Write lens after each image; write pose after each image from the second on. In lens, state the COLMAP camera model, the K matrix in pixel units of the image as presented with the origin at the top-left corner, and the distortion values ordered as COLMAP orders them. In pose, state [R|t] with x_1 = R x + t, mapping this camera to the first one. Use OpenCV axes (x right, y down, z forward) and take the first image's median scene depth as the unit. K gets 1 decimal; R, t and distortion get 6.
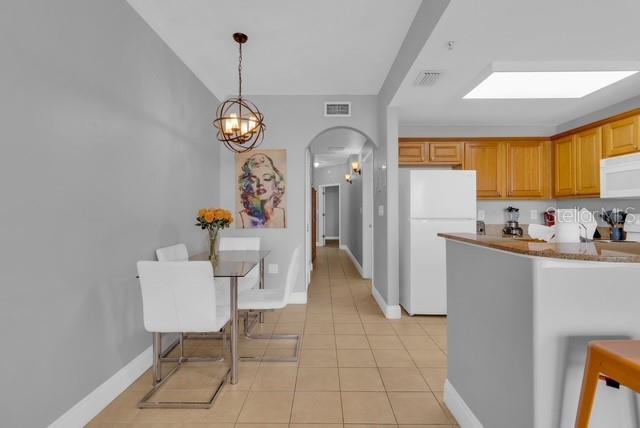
lens RADIAL K [[298.9, 0, 322.5], [0, 298.9, 210.2], [0, 0, 1]] dist [0.011993, -0.000605]
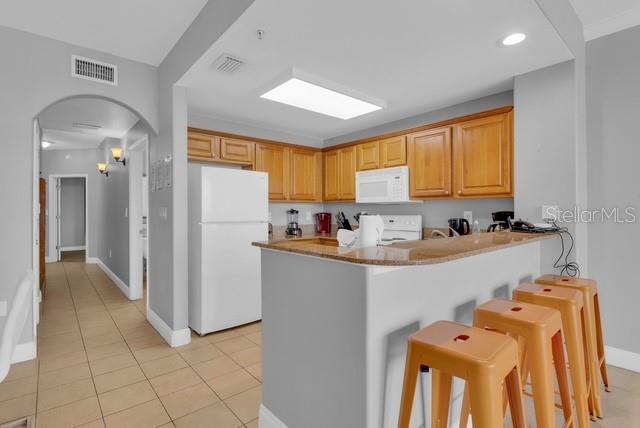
lens RADIAL K [[315.9, 0, 321.7], [0, 315.9, 210.3], [0, 0, 1]] dist [0.003966, -0.000898]
pose [[0.757635, 0.001254, 0.652677, -0.032368], [-0.002754, 0.999995, 0.001276, -0.009112], [-0.652673, -0.002765, 0.757635, 0.081602]]
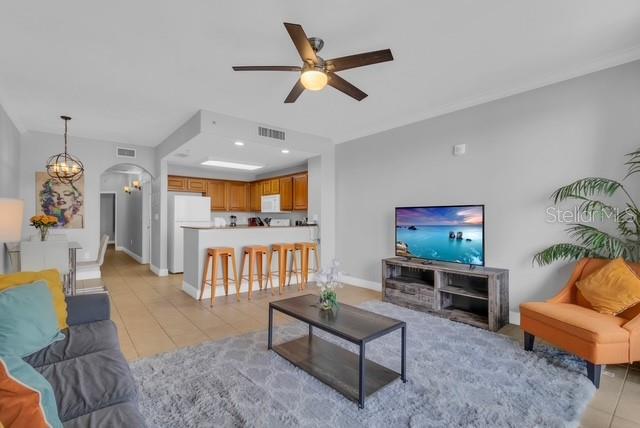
lens RADIAL K [[298.9, 0, 318.1], [0, 298.9, 216.9], [0, 0, 1]] dist [0.011993, -0.000605]
pose [[0.776023, 0.007329, 0.630662, -0.164175], [-0.009382, 0.999956, -0.000075, -0.008495], [-0.630635, -0.005859, 0.776058, -0.880830]]
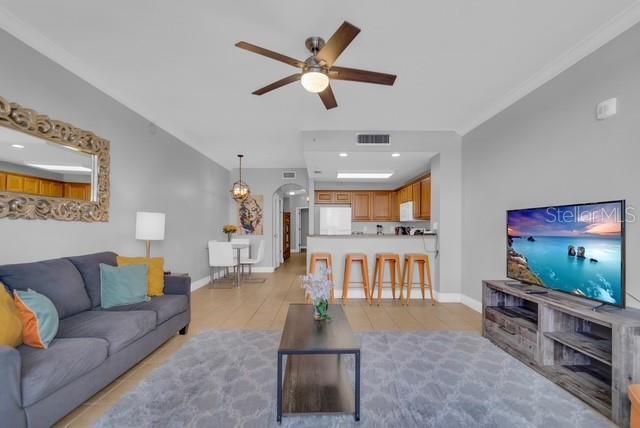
lens RADIAL K [[298.9, 0, 318.9], [0, 298.9, 231.8], [0, 0, 1]] dist [0.011993, -0.000605]
pose [[0.999986, 0.005214, 0.000176, 0.254952], [-0.005216, 0.999774, 0.020625, -0.003858], [-0.000068, -0.020626, 0.999787, -1.006097]]
